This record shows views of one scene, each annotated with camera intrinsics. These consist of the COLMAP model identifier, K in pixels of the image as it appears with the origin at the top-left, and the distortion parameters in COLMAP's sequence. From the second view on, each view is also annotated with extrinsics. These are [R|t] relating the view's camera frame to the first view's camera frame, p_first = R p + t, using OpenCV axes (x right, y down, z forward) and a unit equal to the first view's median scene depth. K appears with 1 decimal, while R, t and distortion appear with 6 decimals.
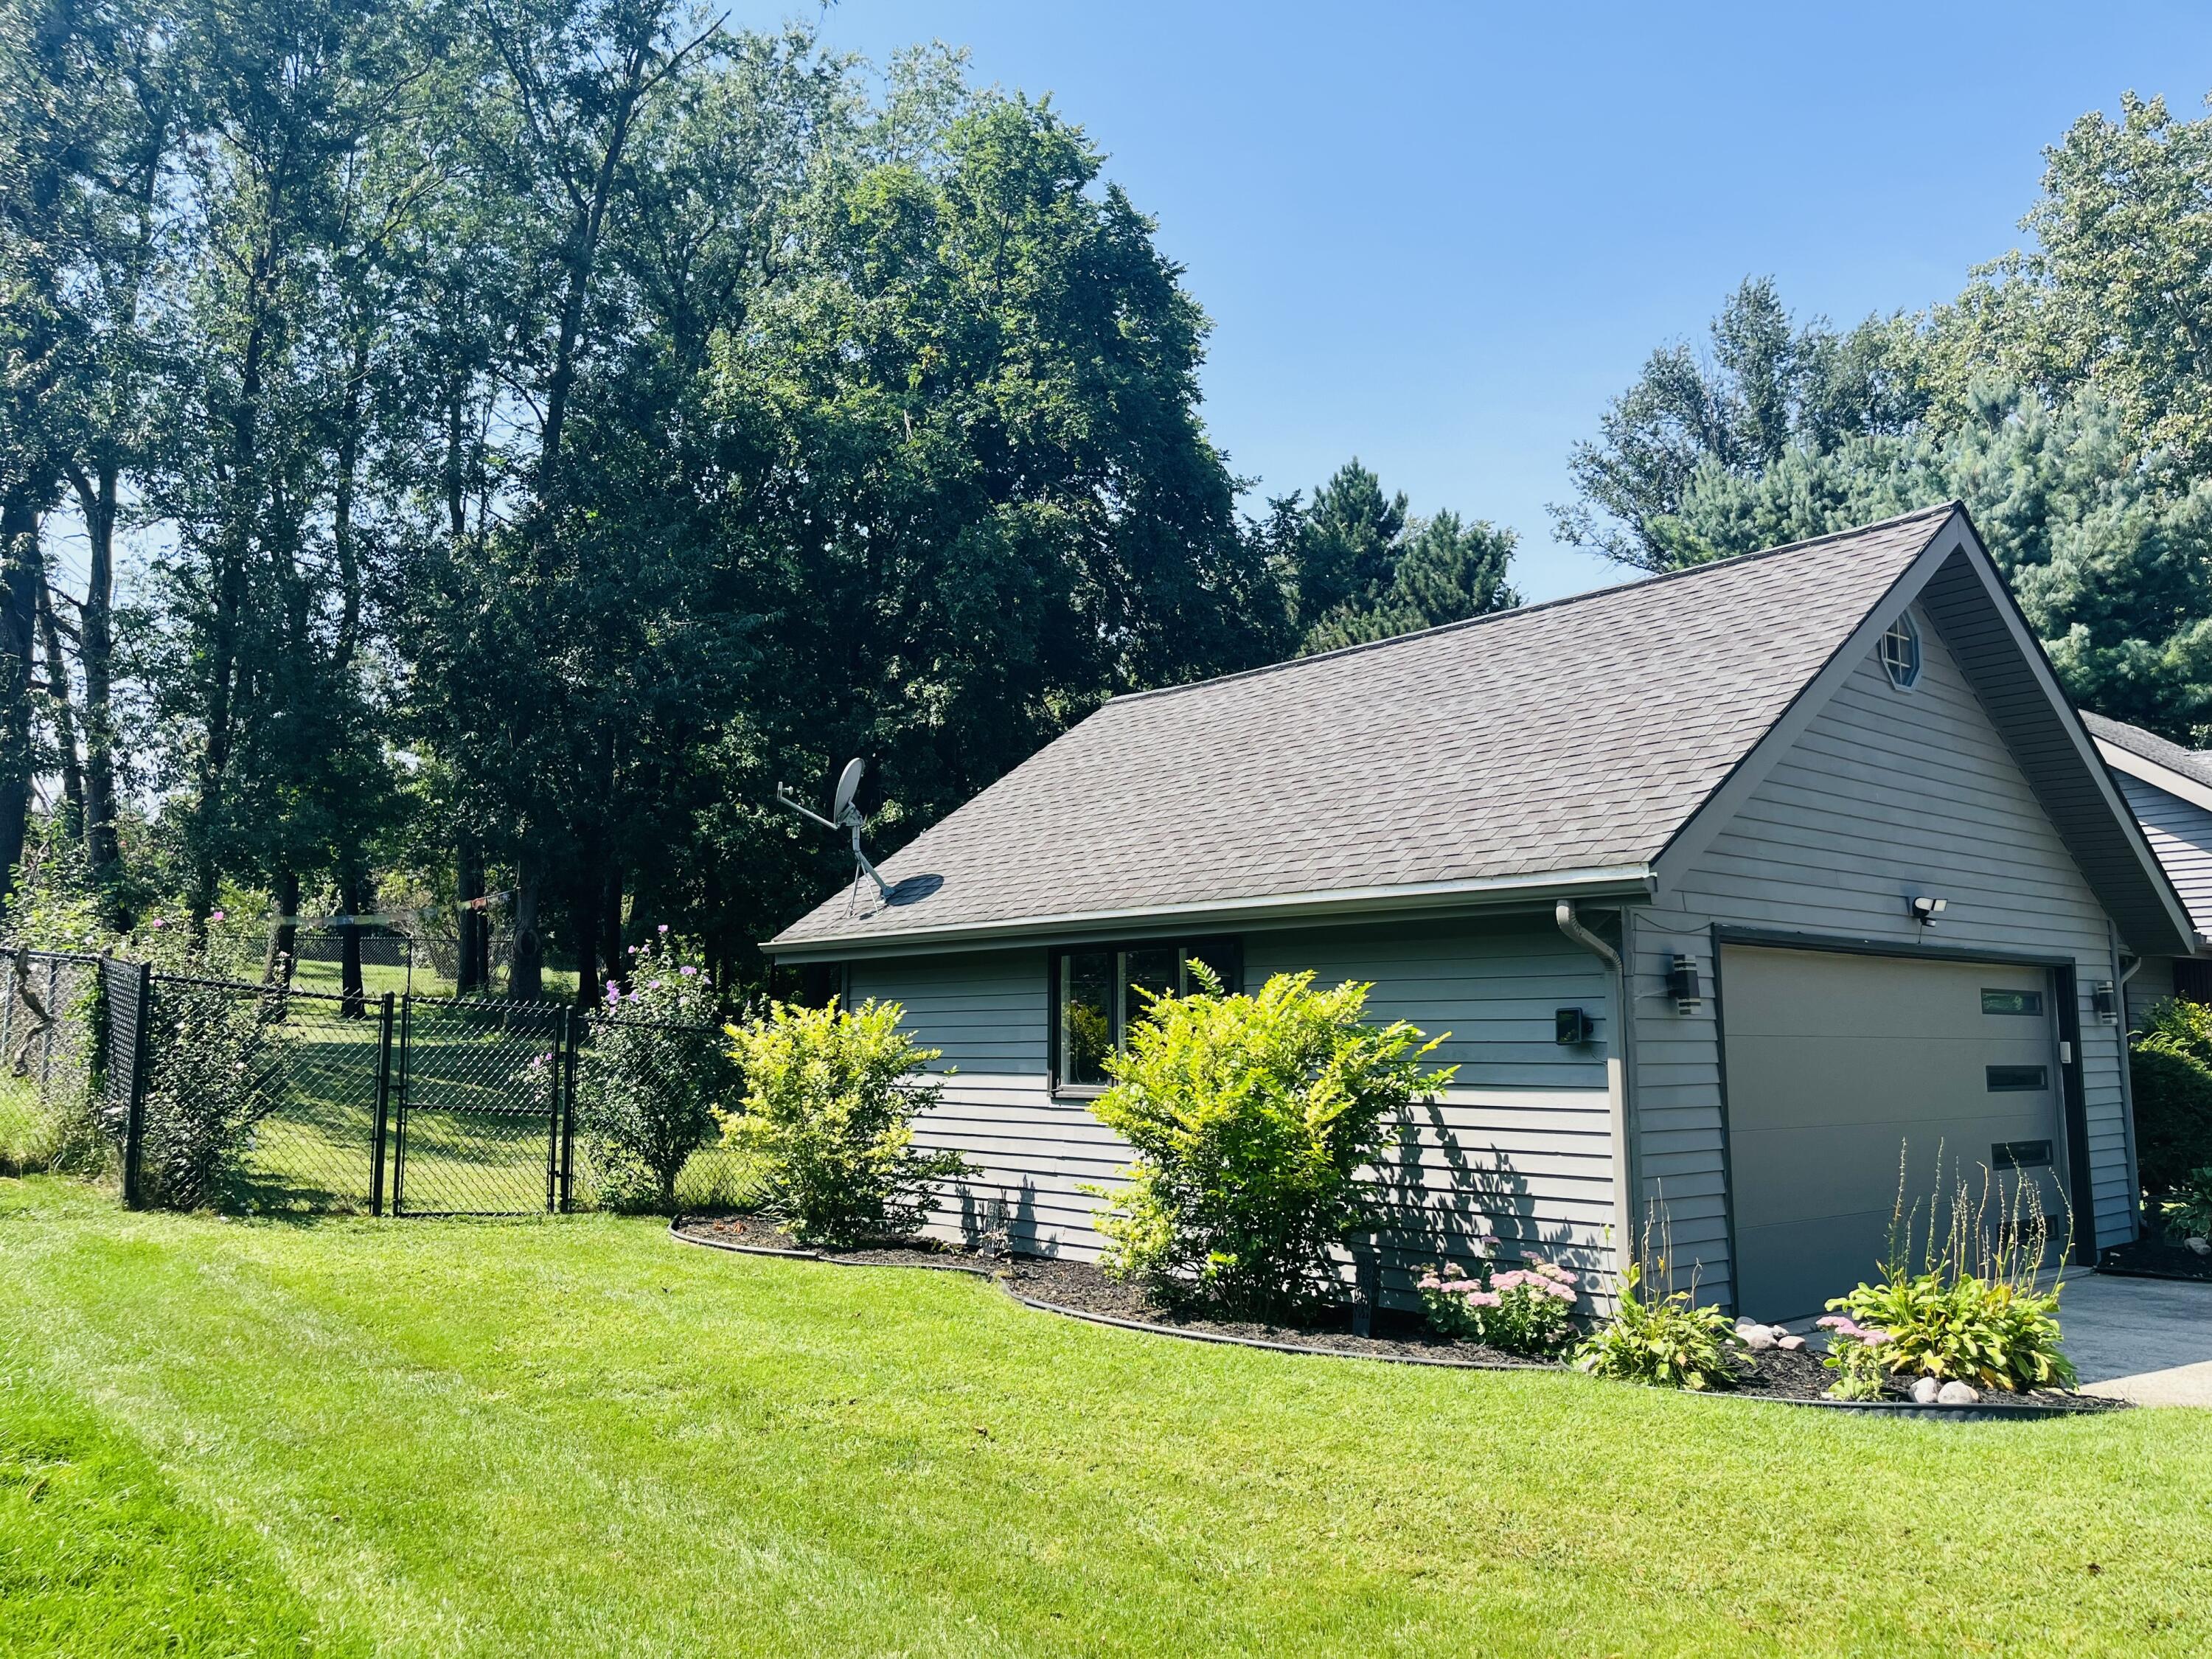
lens RADIAL K [[1673.9, 0, 1106.0], [0, 1673.9, 829.5], [0, 0, 1]] dist [0.052050, -0.000002]
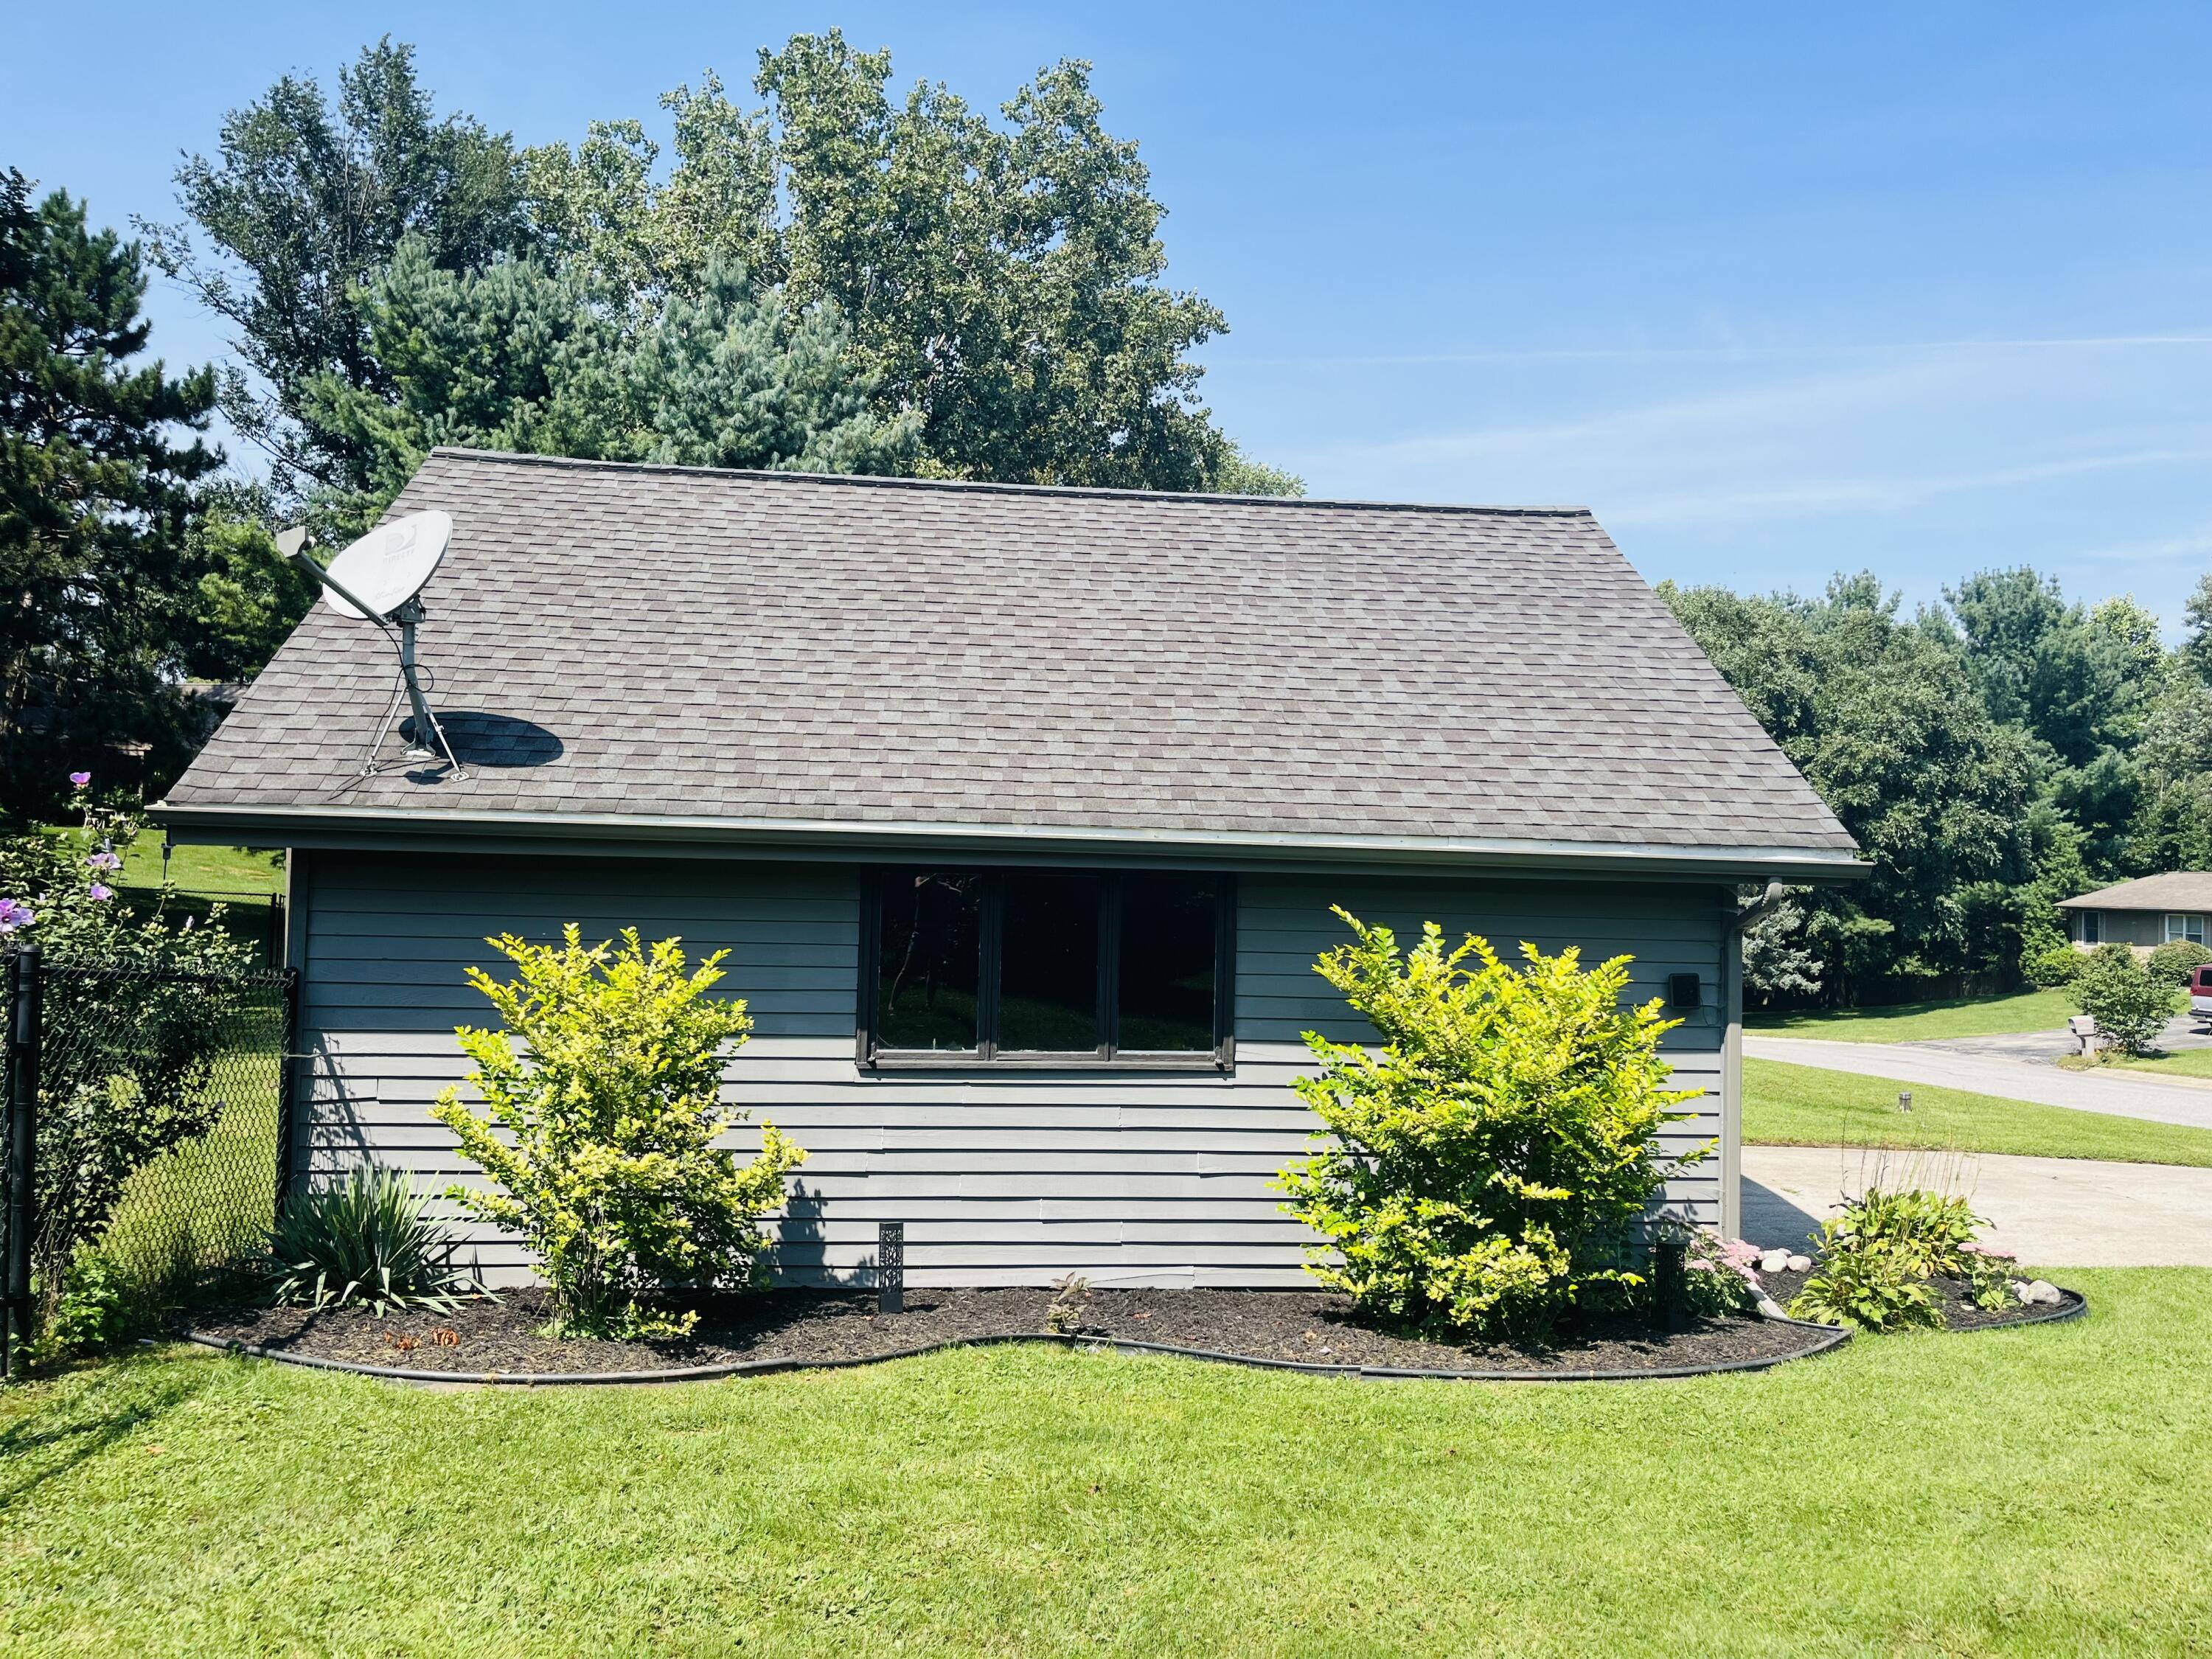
lens RADIAL K [[1673.9, 0, 1106.0], [0, 1673.9, 829.5], [0, 0, 1]] dist [0.052050, -0.000002]
pose [[0.593232, 0.034737, 0.804282, -0.514562], [-0.123811, 0.991119, 0.048516, 0.010249], [-0.795454, -0.128360, 0.592264, 0.472622]]
